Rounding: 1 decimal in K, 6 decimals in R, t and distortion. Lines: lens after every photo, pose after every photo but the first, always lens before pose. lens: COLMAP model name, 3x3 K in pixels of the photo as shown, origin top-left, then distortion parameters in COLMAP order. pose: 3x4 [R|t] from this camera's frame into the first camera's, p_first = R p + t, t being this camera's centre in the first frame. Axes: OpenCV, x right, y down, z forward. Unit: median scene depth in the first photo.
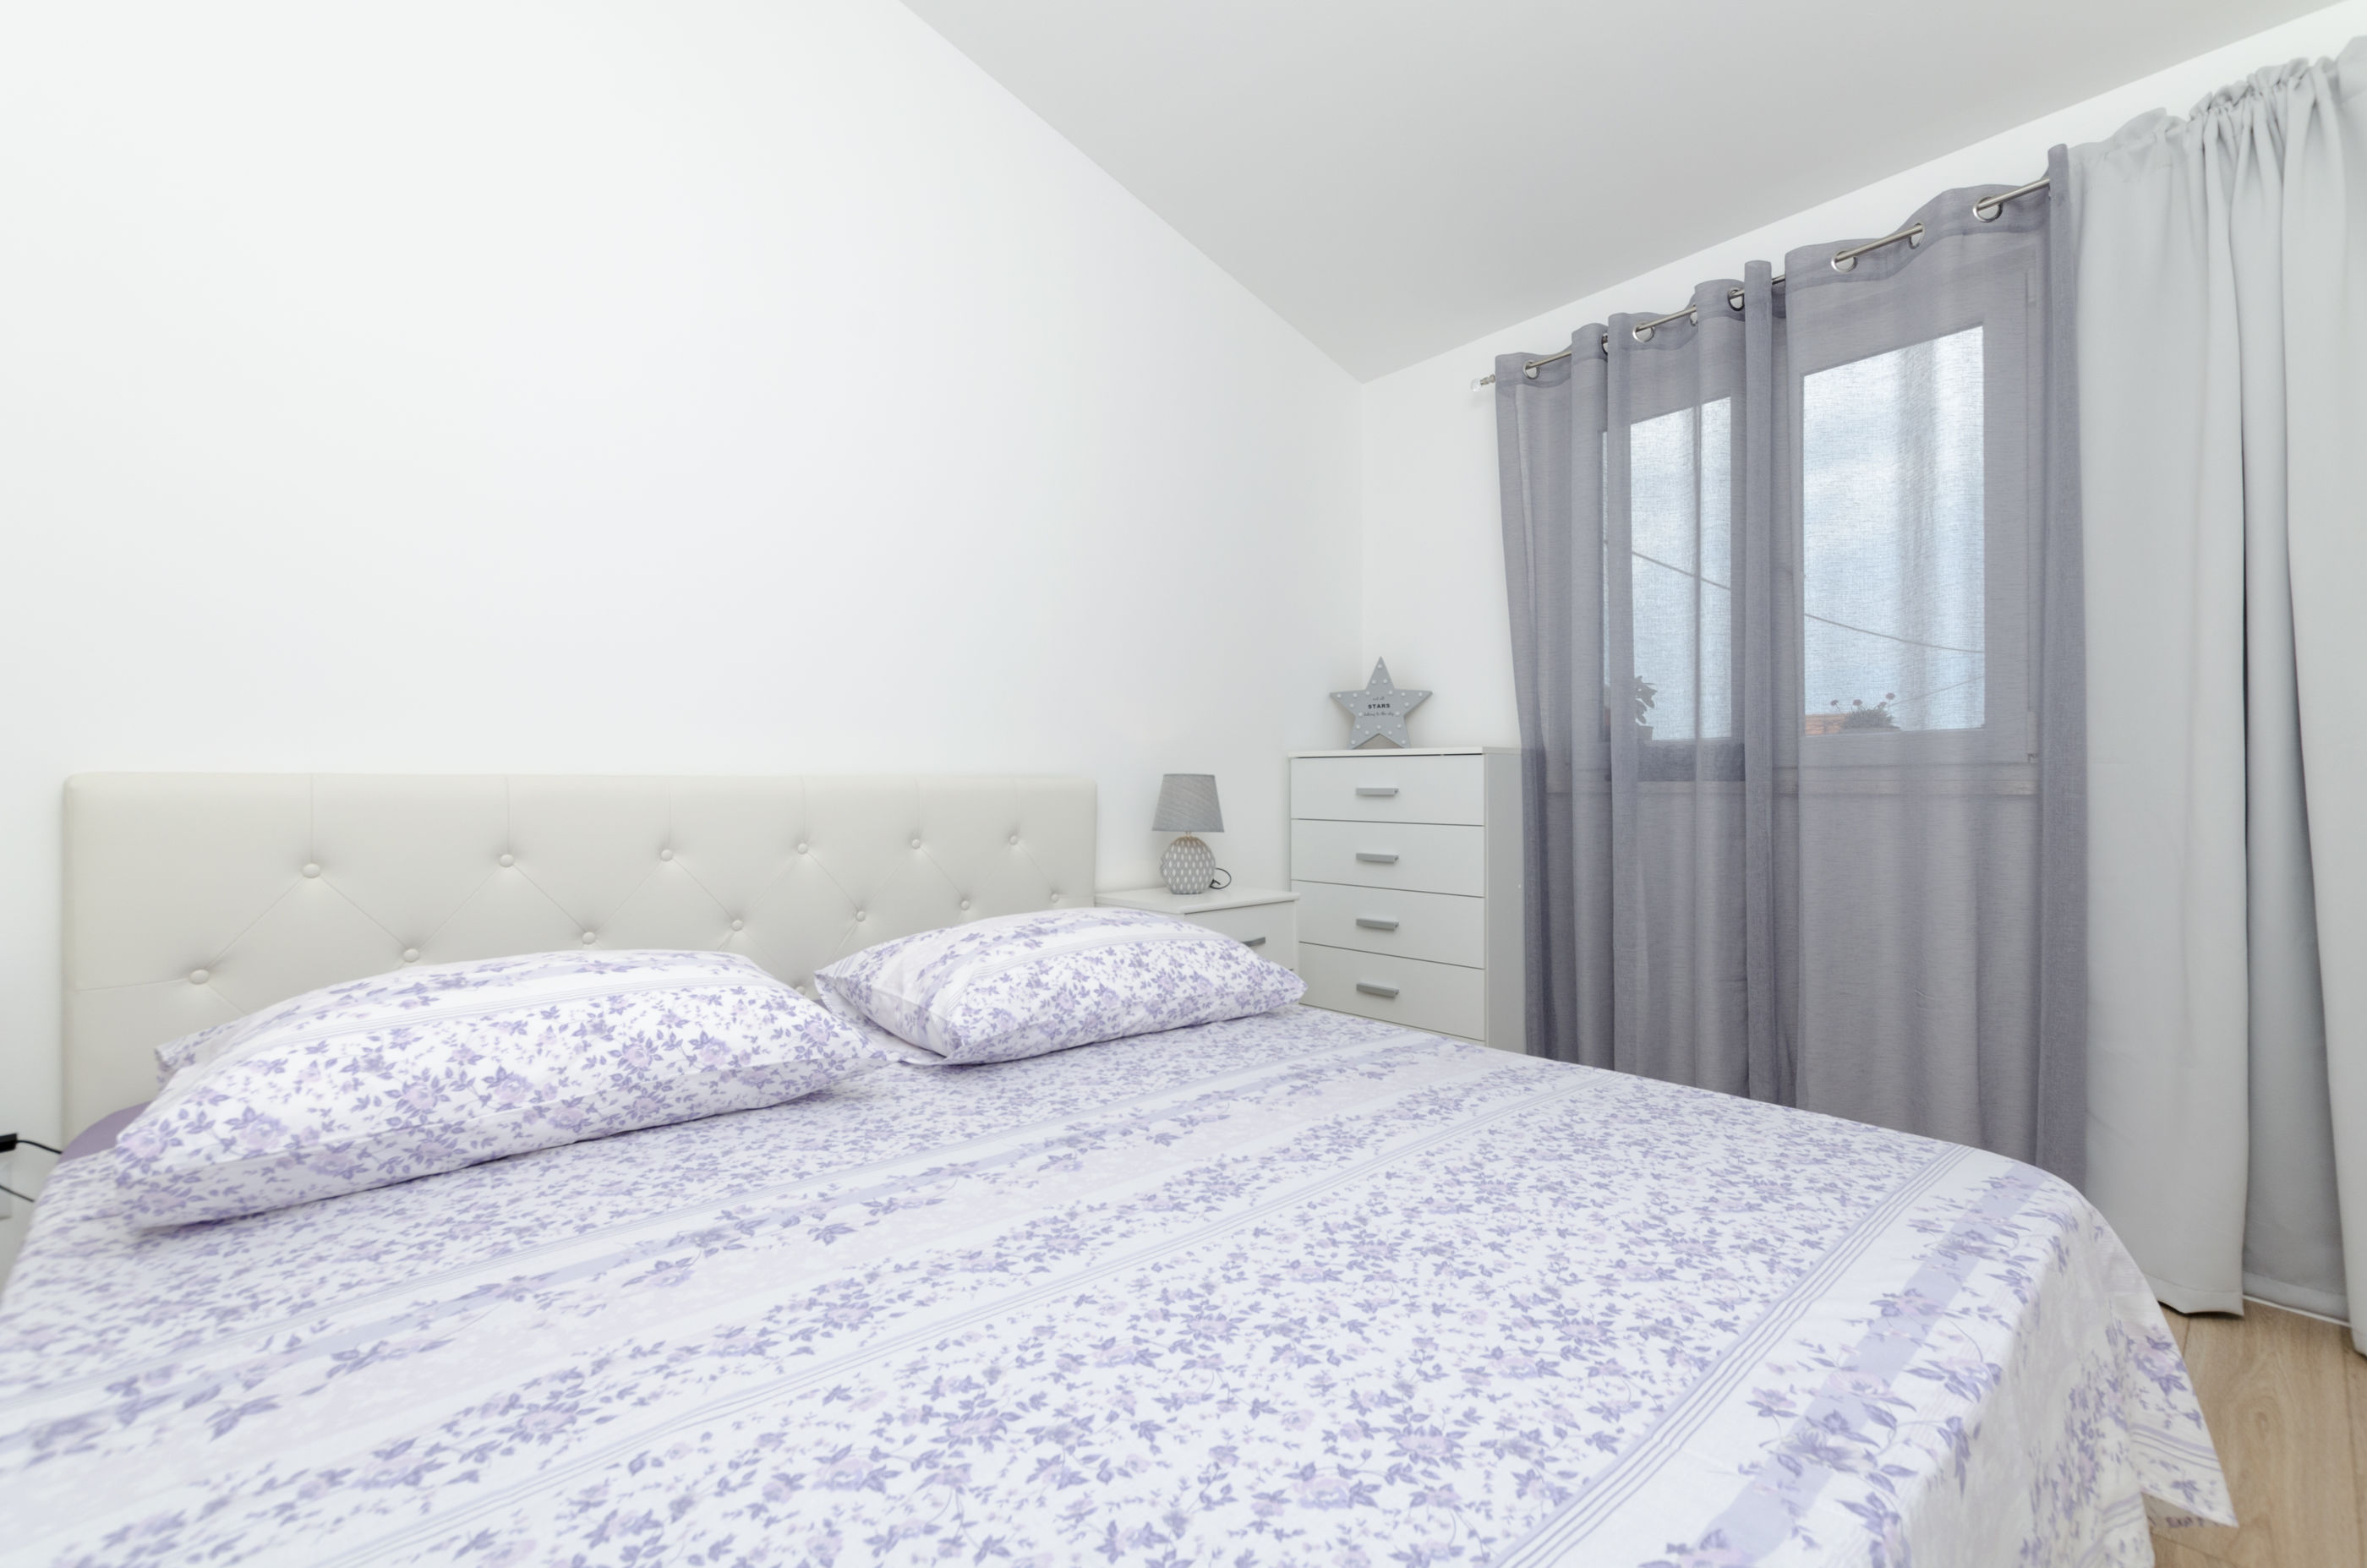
lens RADIAL K [[1041.7, 0, 1182.8], [0, 1041.7, 769.3], [0, 0, 1]] dist [0.001594, -0.002215]
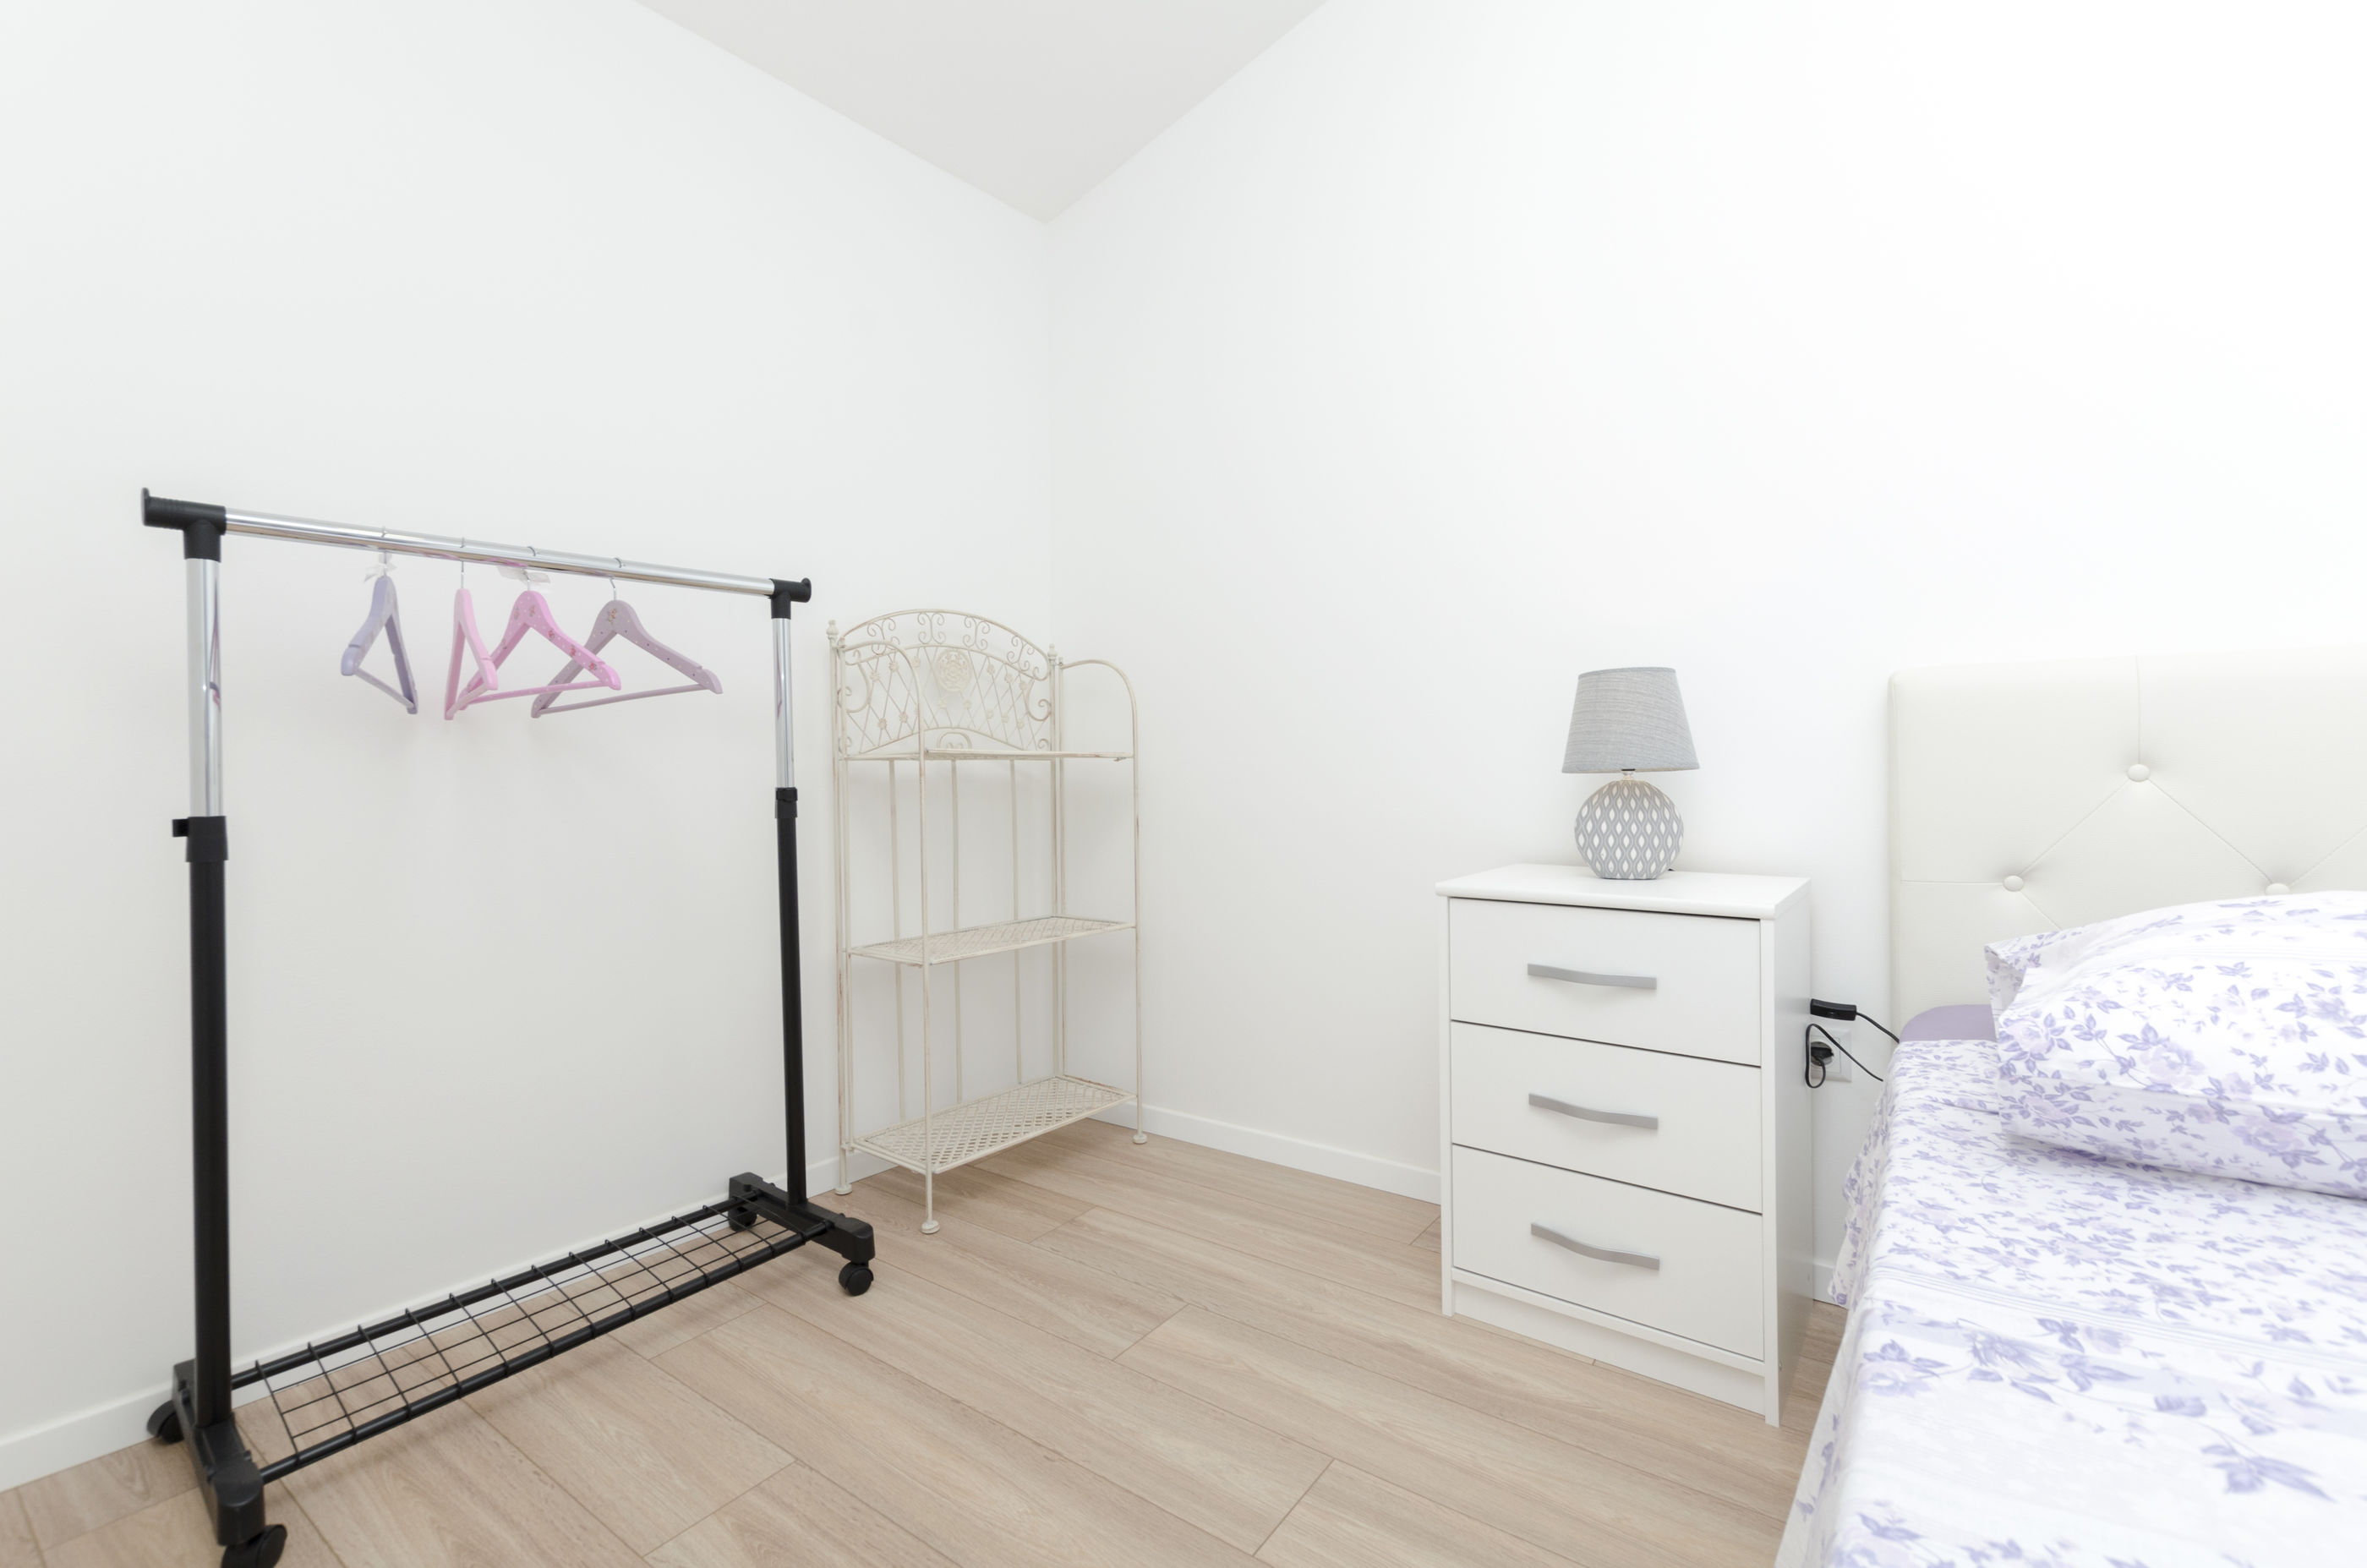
lens RADIAL K [[1041.7, 0, 1205.8], [0, 1041.7, 792.4], [0, 0, 1]] dist [0.001594, -0.002215]
pose [[0.216124, 0.023485, -0.976084, -0.308430], [0.017472, 0.999458, 0.027916, 0.121782], [0.976210, -0.023087, 0.215596, 0.167502]]
